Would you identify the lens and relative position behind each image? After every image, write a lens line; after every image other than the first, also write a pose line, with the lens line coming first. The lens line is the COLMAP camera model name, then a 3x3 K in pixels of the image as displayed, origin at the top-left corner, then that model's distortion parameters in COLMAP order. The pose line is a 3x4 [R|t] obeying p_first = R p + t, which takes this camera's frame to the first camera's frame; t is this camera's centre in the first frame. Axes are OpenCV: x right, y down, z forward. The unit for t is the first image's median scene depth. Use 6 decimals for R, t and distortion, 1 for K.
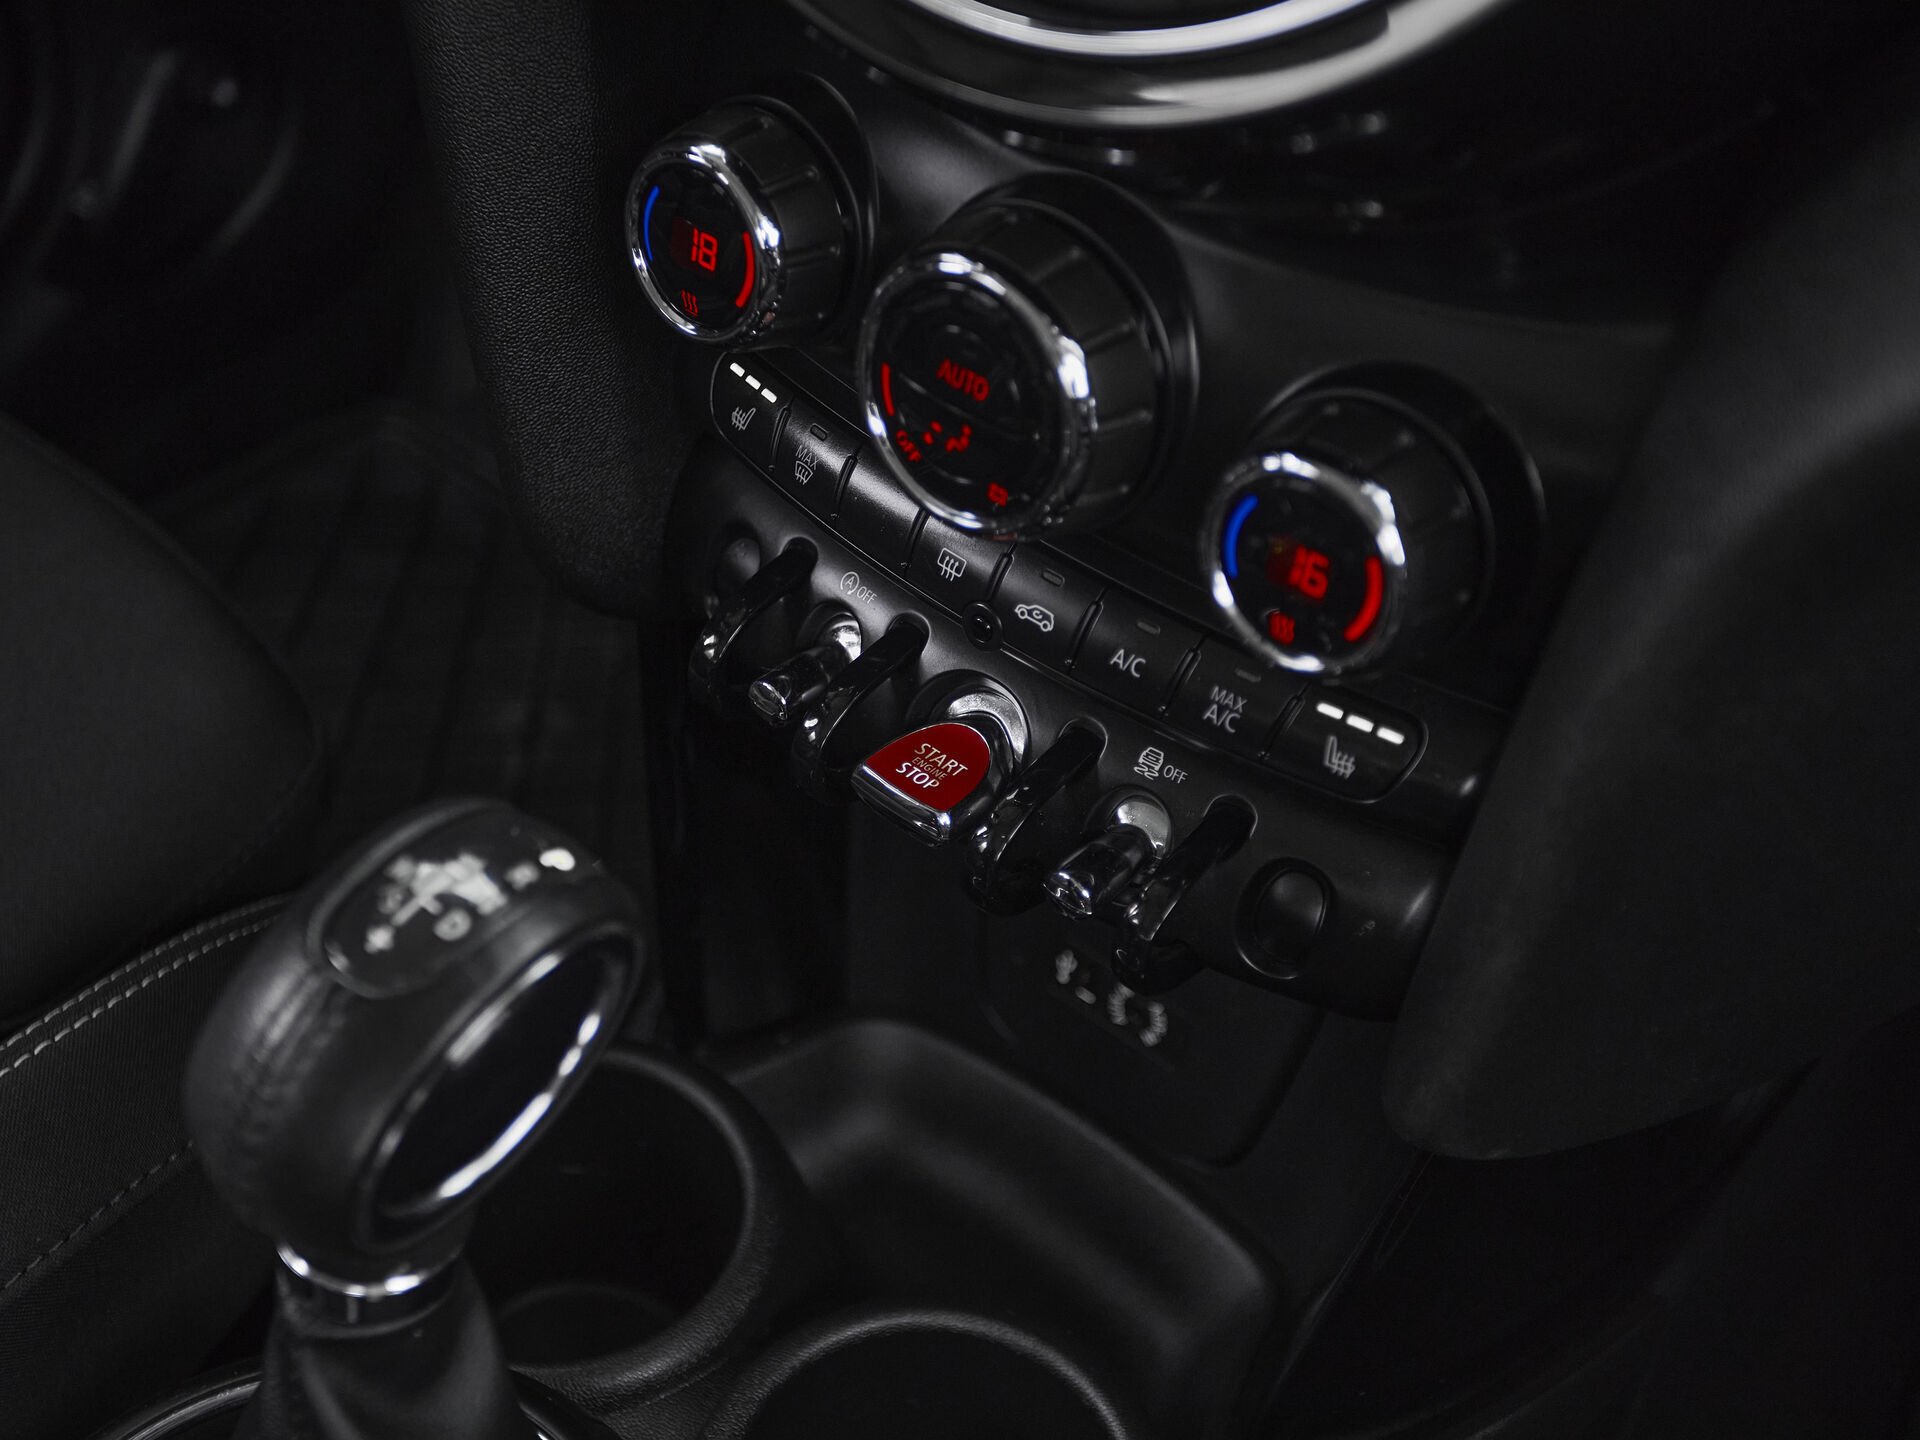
lens RADIAL K [[2416.7, 0, 959.1], [0, 2416.7, 724.0], [0, 0, 1]] dist [0.039378, 0.000000]
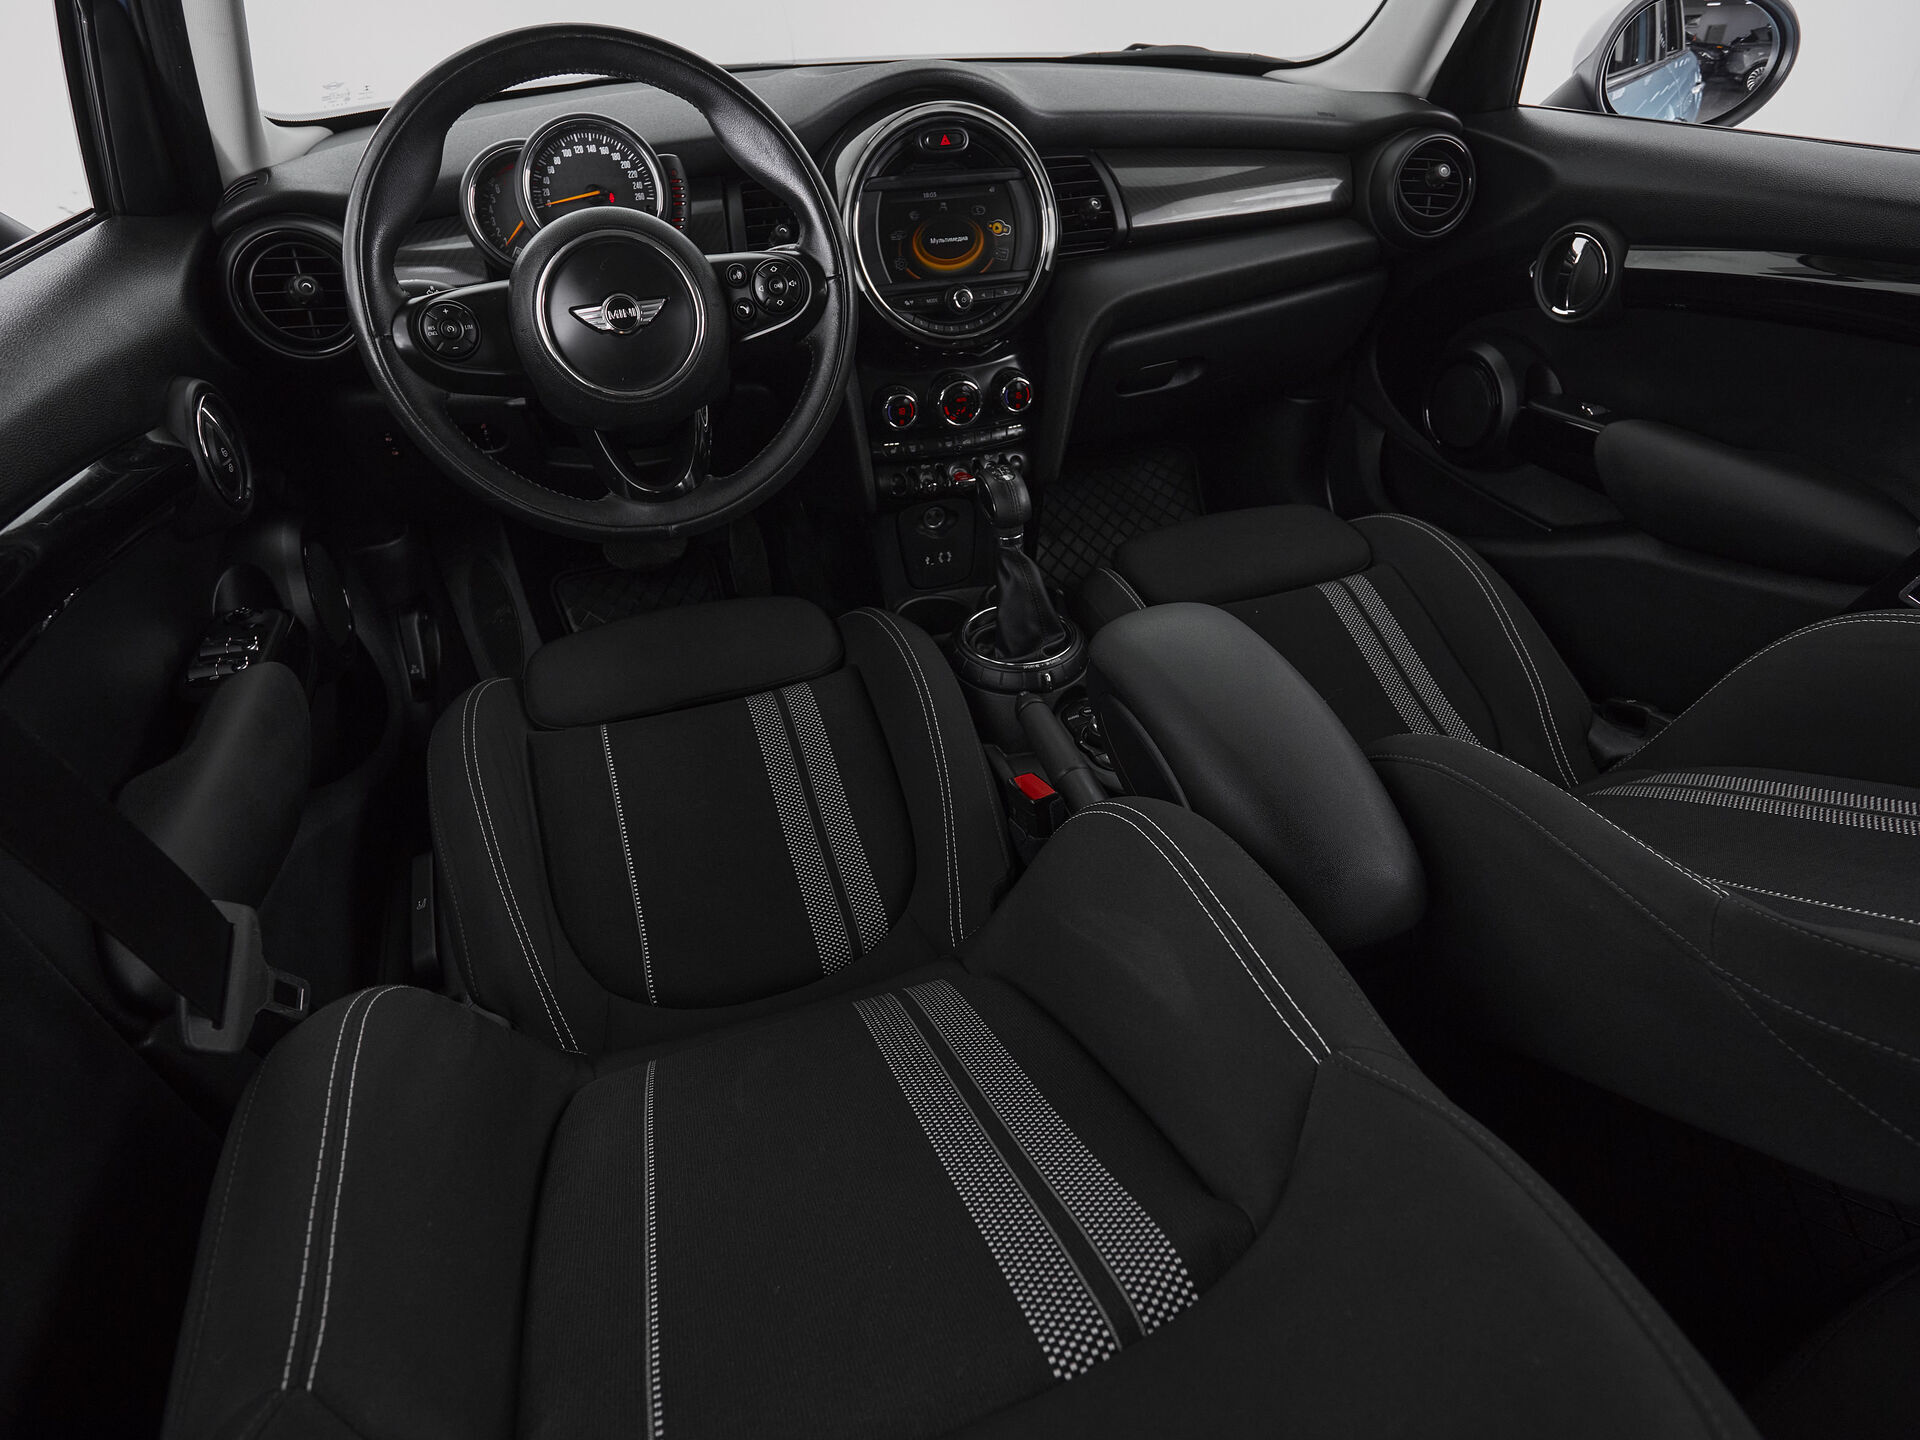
lens RADIAL K [[1051.9, 0, 955.9], [0, 1051.9, 719.3], [0, 0, 1]] dist [-0.000882, -0.001903]
pose [[0.505905, -0.564874, 0.651903, -2.105828], [0.613839, 0.766720, 0.187997, -0.025418], [-0.606022, 0.305055, 0.734629, -0.709658]]
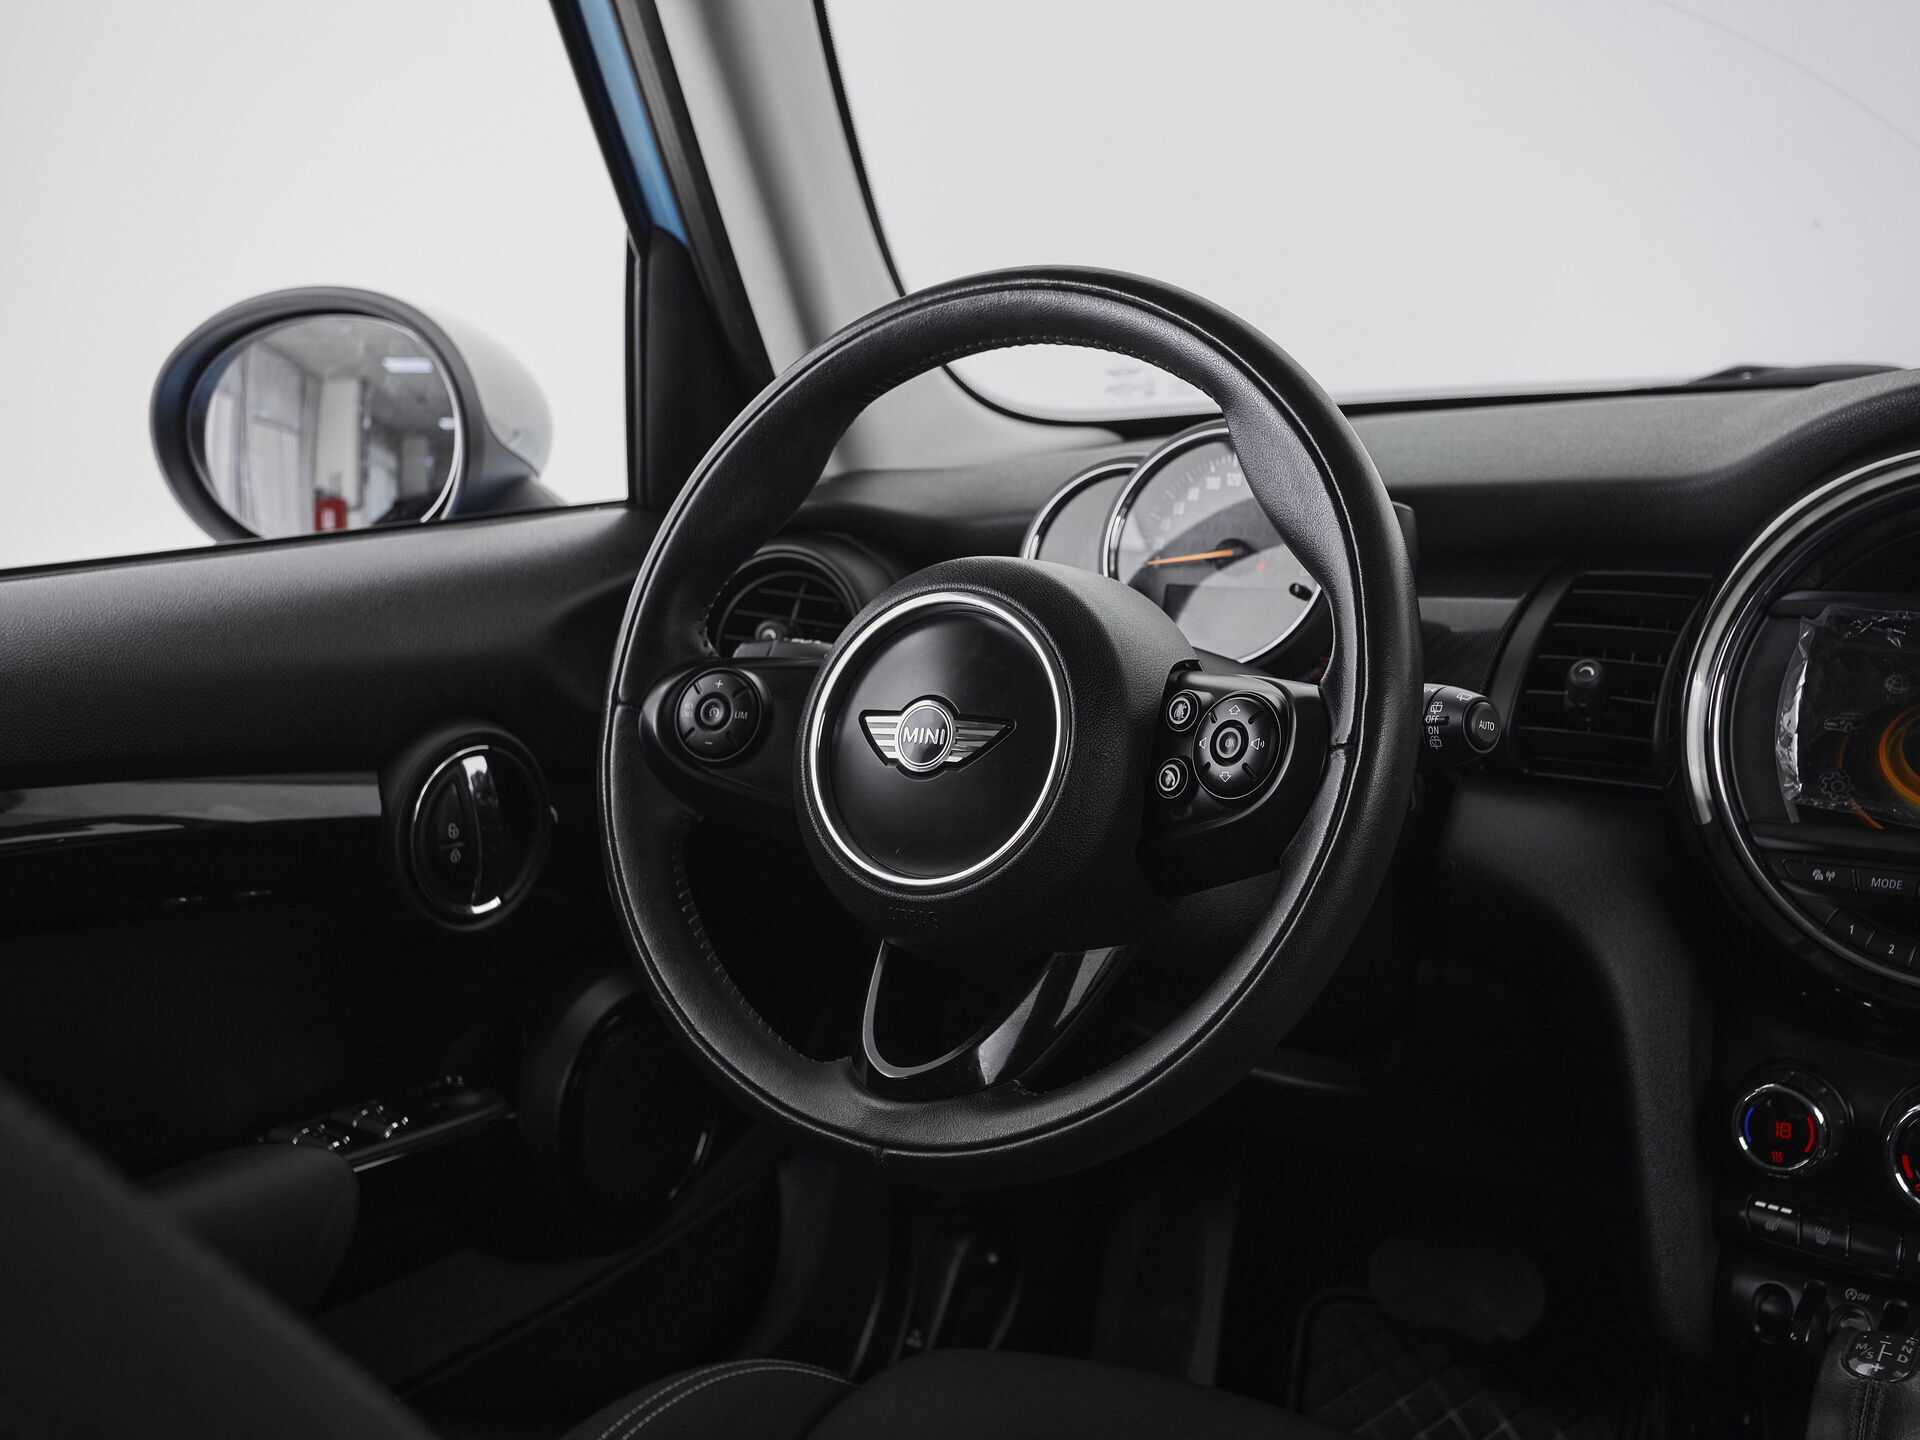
lens RADIAL K [[2318.1, 0, 945.9], [0, 2318.1, 713.0], [0, 0, 1]] dist [0.030052, 0.000000]
pose [[0.987503, -0.115724, 0.106983, -1.062667], [0.154441, 0.845802, -0.510654, 0.463291], [-0.031391, 0.520795, 0.853104, -1.029782]]
